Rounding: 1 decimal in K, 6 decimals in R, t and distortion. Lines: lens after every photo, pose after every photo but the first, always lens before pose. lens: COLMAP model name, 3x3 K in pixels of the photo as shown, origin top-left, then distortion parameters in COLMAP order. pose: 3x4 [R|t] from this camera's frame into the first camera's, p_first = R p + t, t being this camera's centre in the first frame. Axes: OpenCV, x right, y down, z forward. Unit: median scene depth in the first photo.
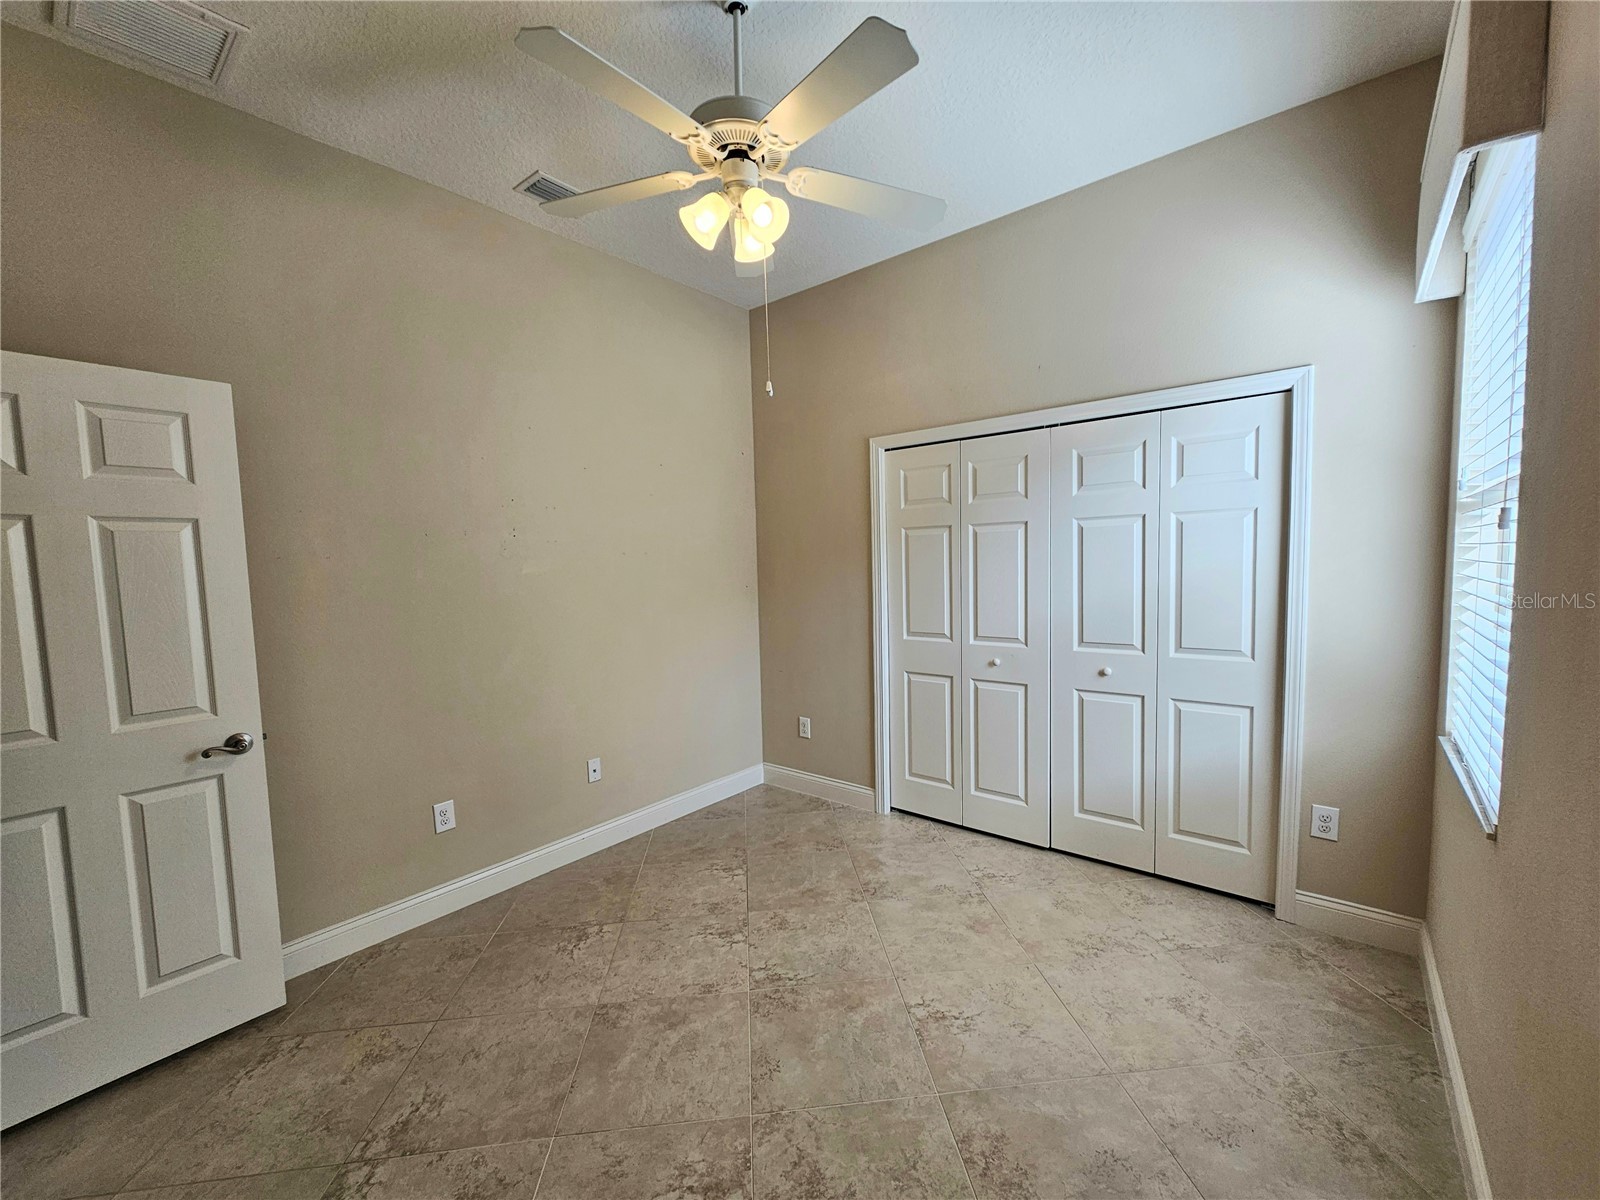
lens RADIAL K [[653.8, 0, 812.3], [0, 653.8, 599.1], [0, 0, 1]] dist [0.003211, -0.000216]
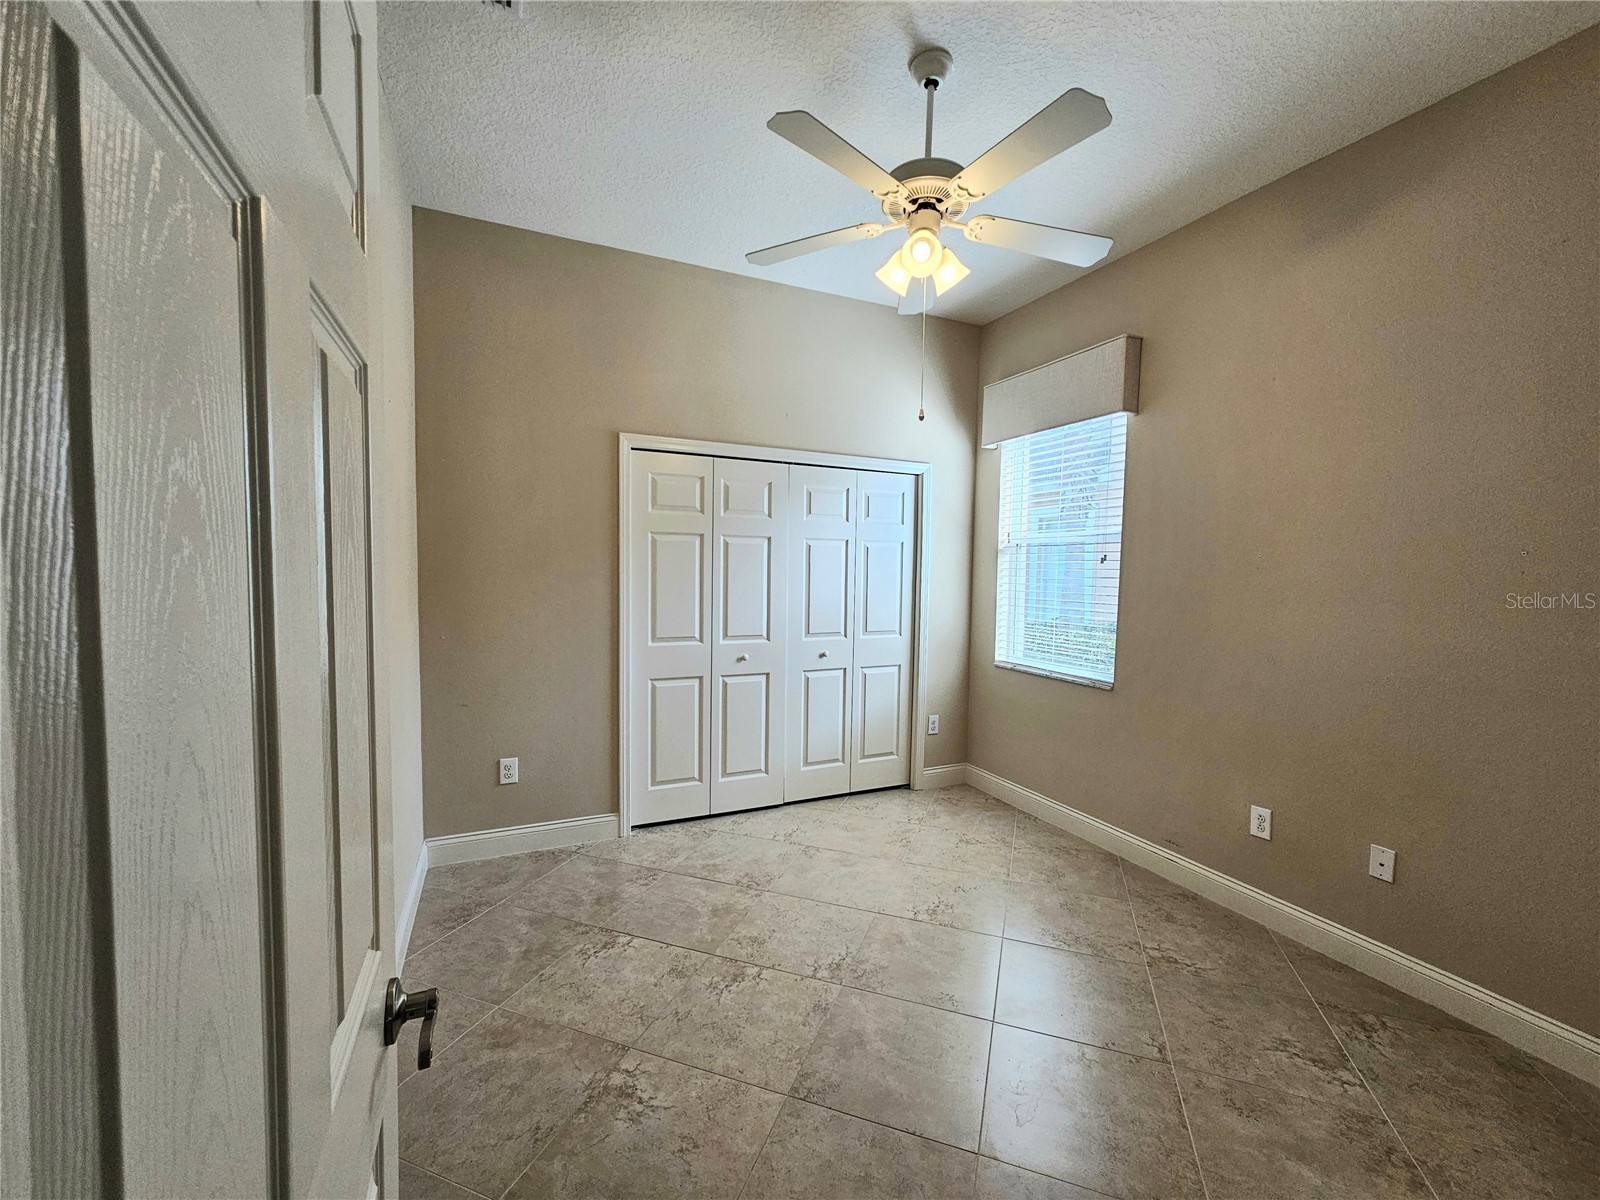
lens RADIAL K [[653.8, 0, 799.9], [0, 653.8, 598.6], [0, 0, 1]] dist [0.003211, -0.000216]
pose [[0.438322, -0.006711, 0.898793, -0.753846], [0.030672, 0.999501, -0.007496, 0.005475], [-0.898295, 0.030853, 0.438309, 0.437132]]
